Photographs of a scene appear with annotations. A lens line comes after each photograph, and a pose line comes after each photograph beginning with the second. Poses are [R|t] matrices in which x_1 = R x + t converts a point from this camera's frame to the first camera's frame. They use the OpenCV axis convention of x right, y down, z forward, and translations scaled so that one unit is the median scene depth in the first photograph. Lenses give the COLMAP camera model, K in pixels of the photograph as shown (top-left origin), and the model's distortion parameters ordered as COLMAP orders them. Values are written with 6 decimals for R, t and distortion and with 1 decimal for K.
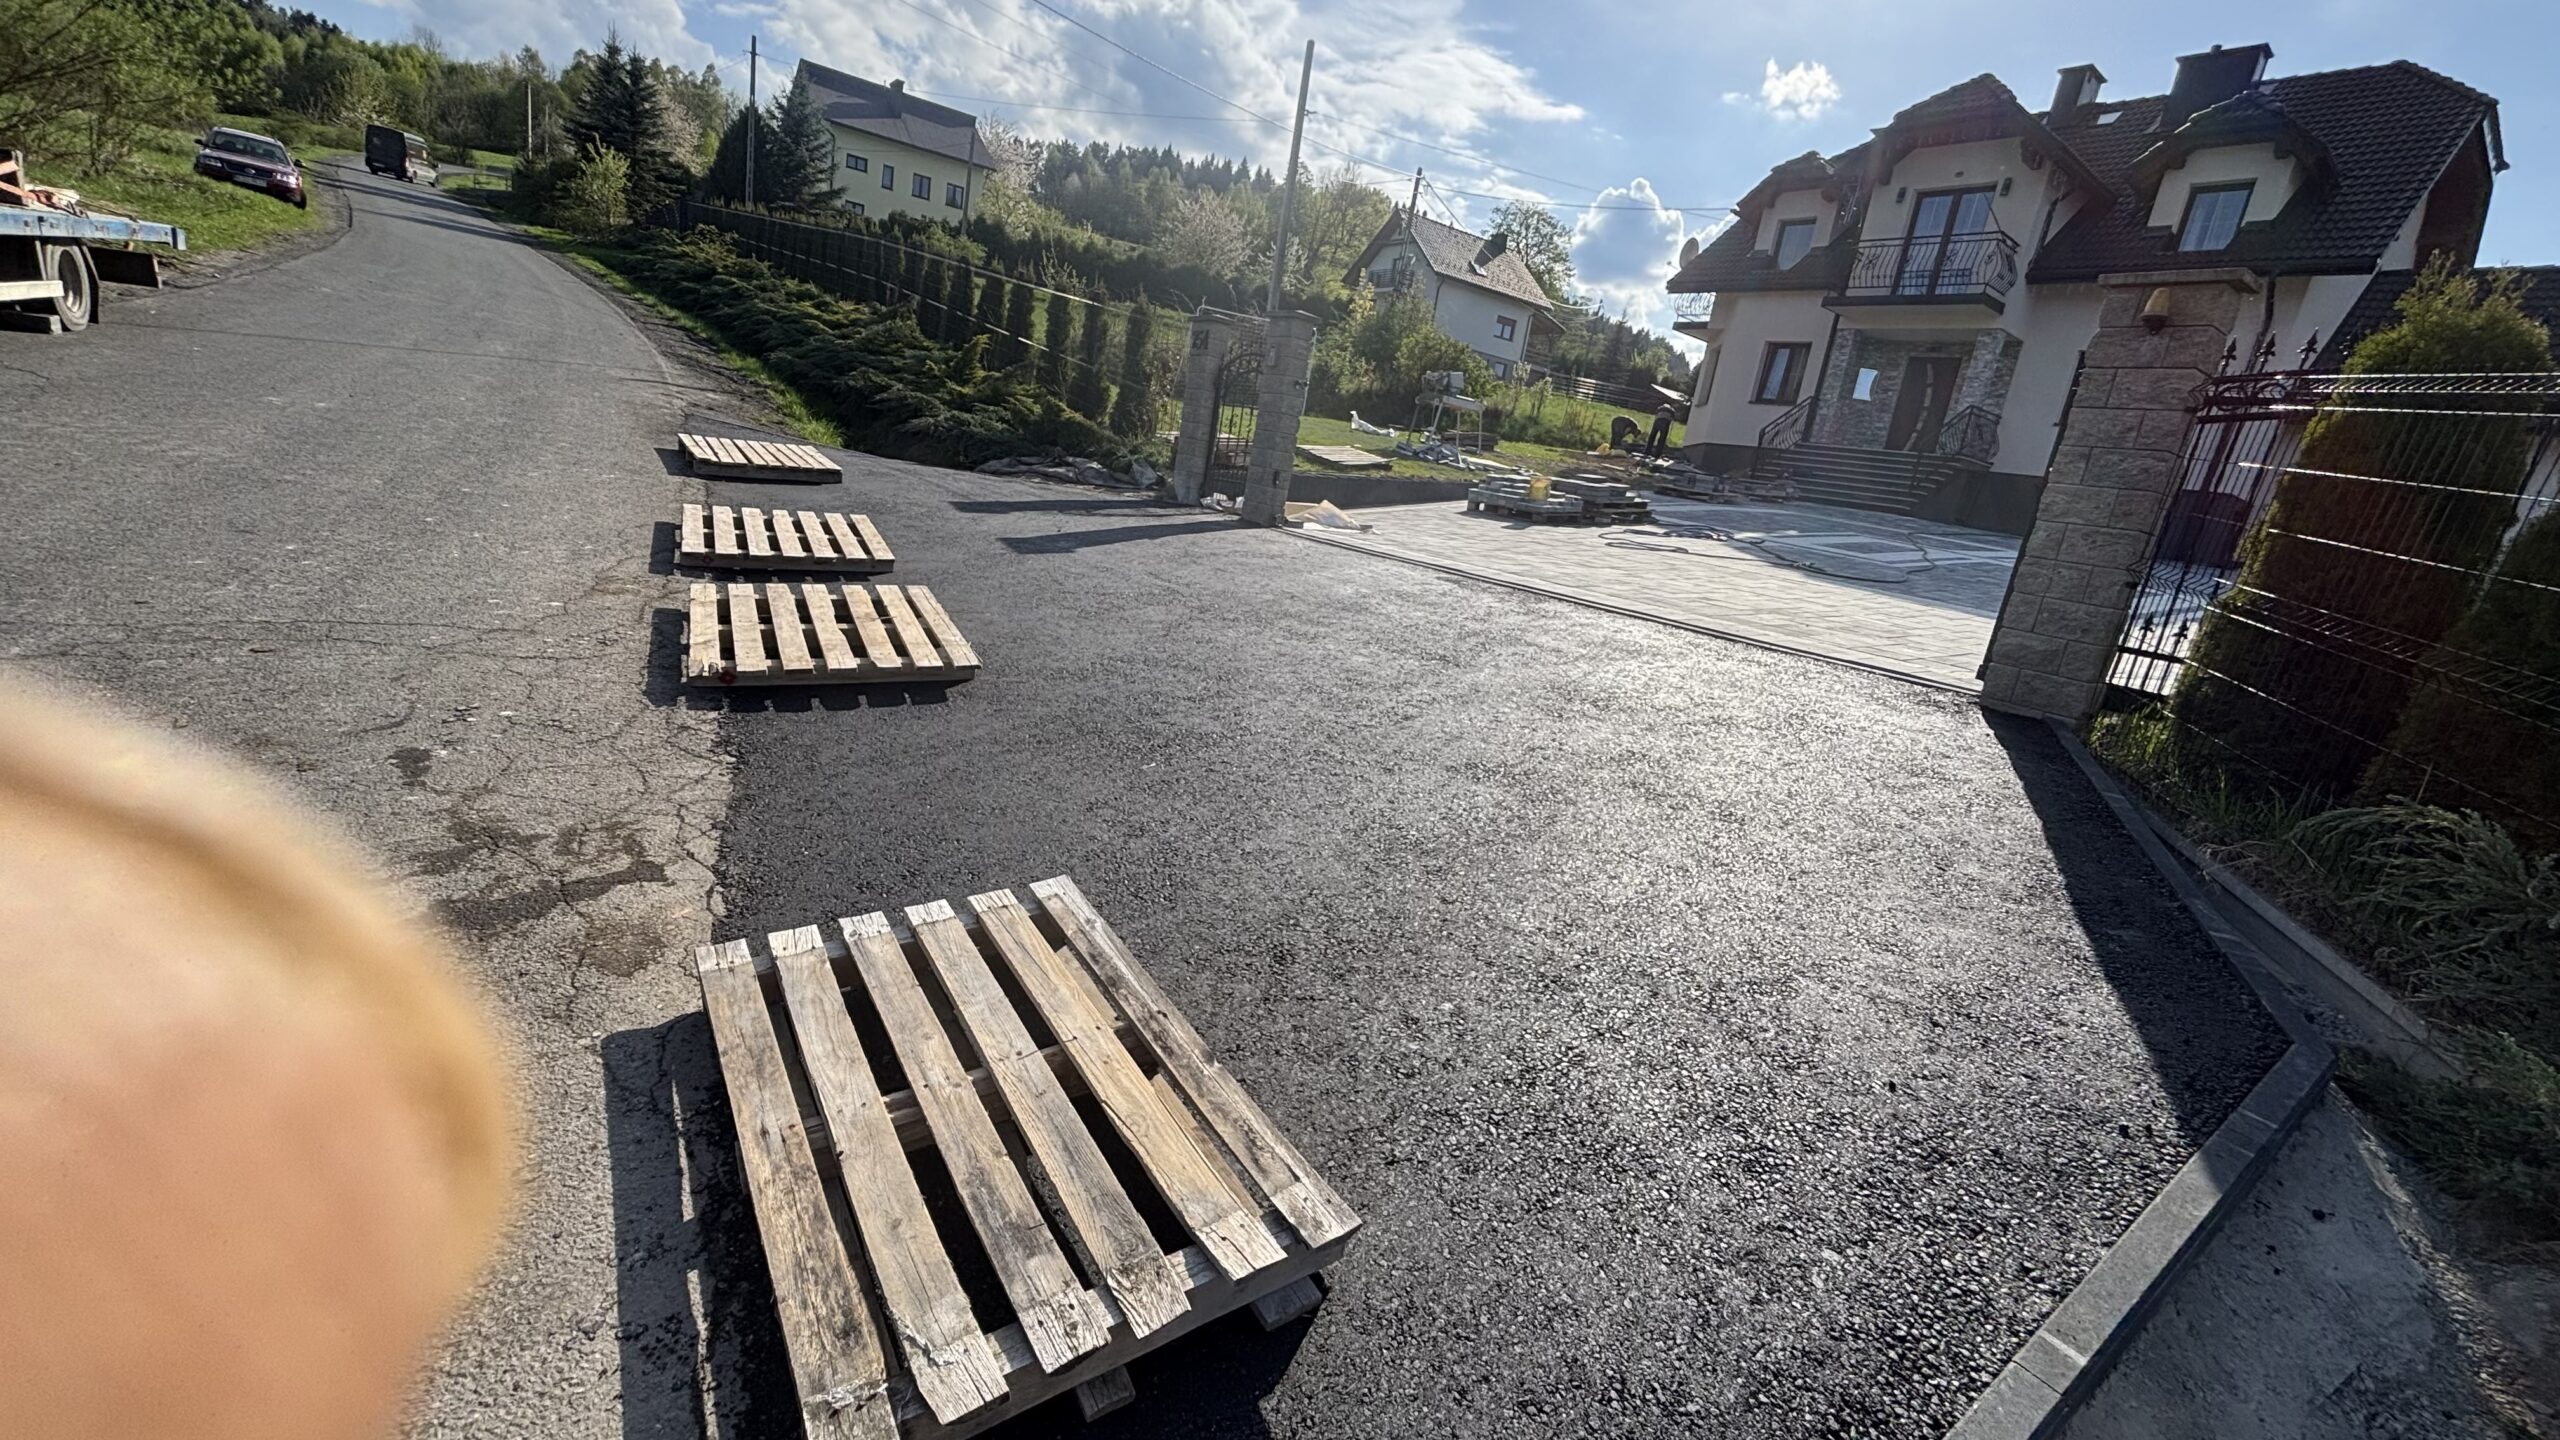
lens RADIAL K [[1041.0, 0, 1279.4], [0, 1041.0, 725.9], [0, 0, 1]] dist [-0.000334, 0.000303]
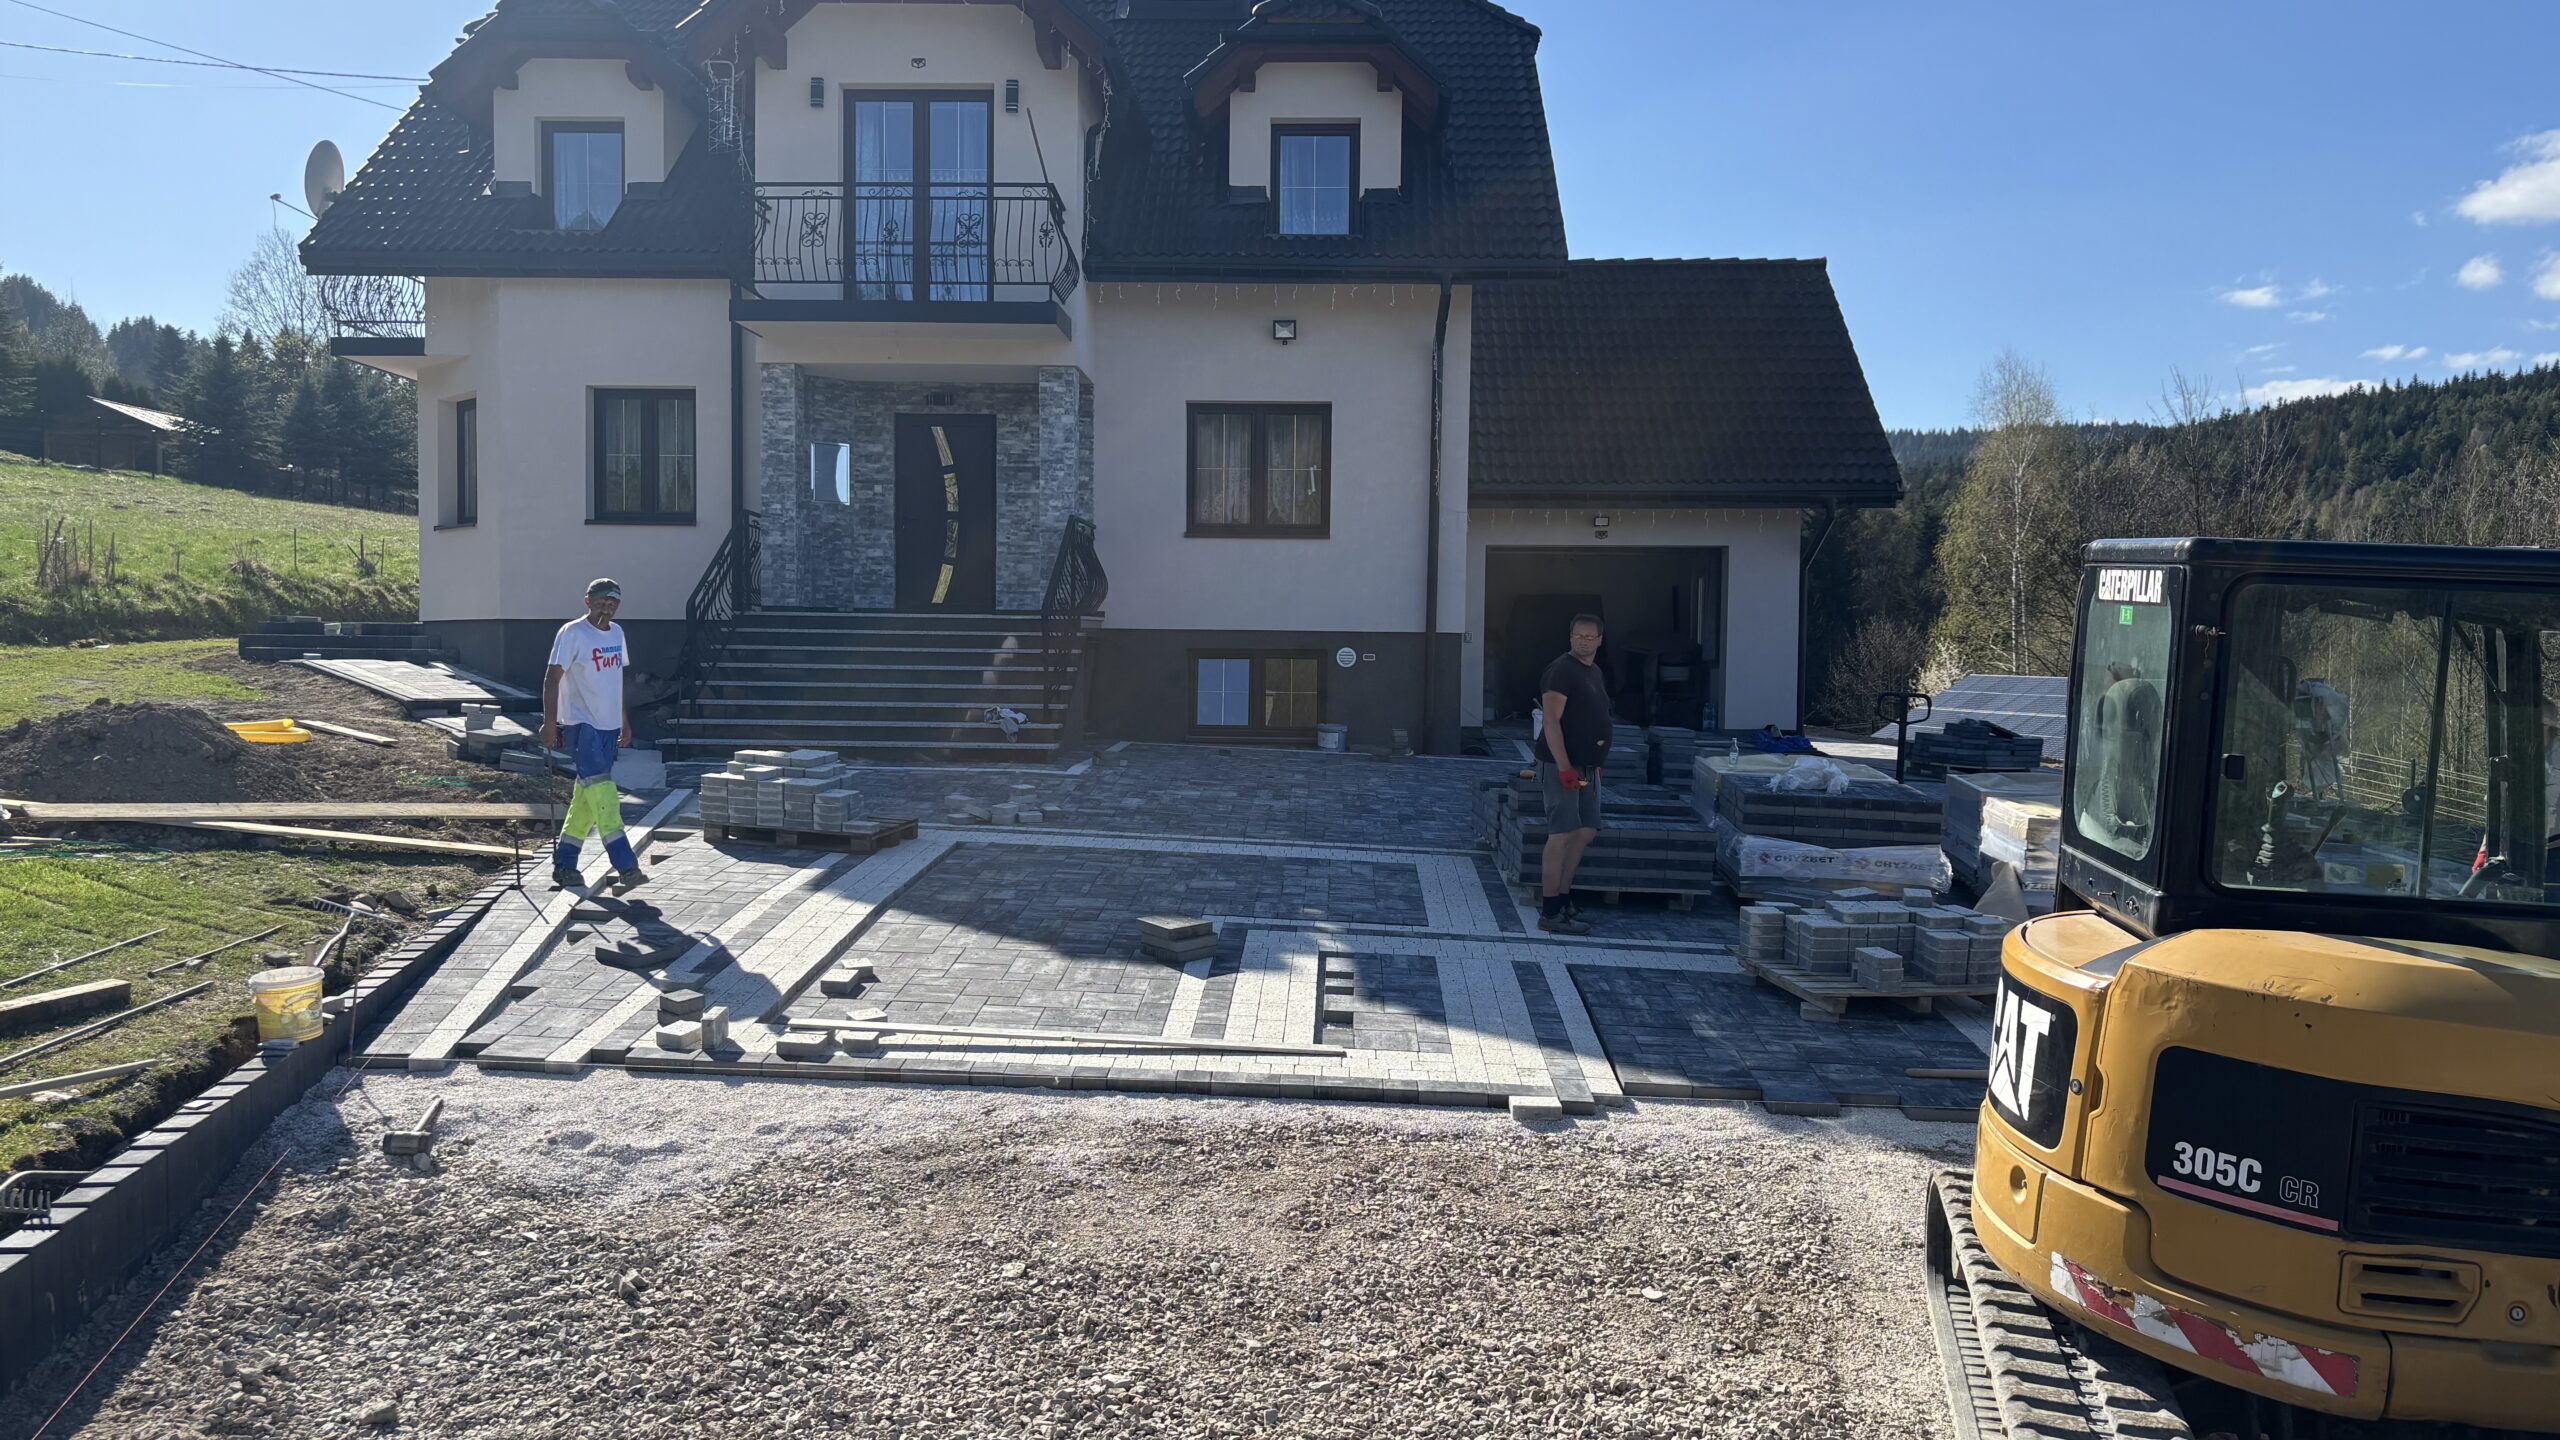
lens RADIAL K [[1947.1, 0, 1270.2], [0, 1947.1, 724.7], [0, 0, 1]] dist [0.083660, -0.087765]
pose [[0.631596, -0.171822, 0.756018, 0.000614], [0.271059, 0.962532, -0.007693, -0.177244], [-0.726370, 0.209784, 0.654505, 0.336805]]
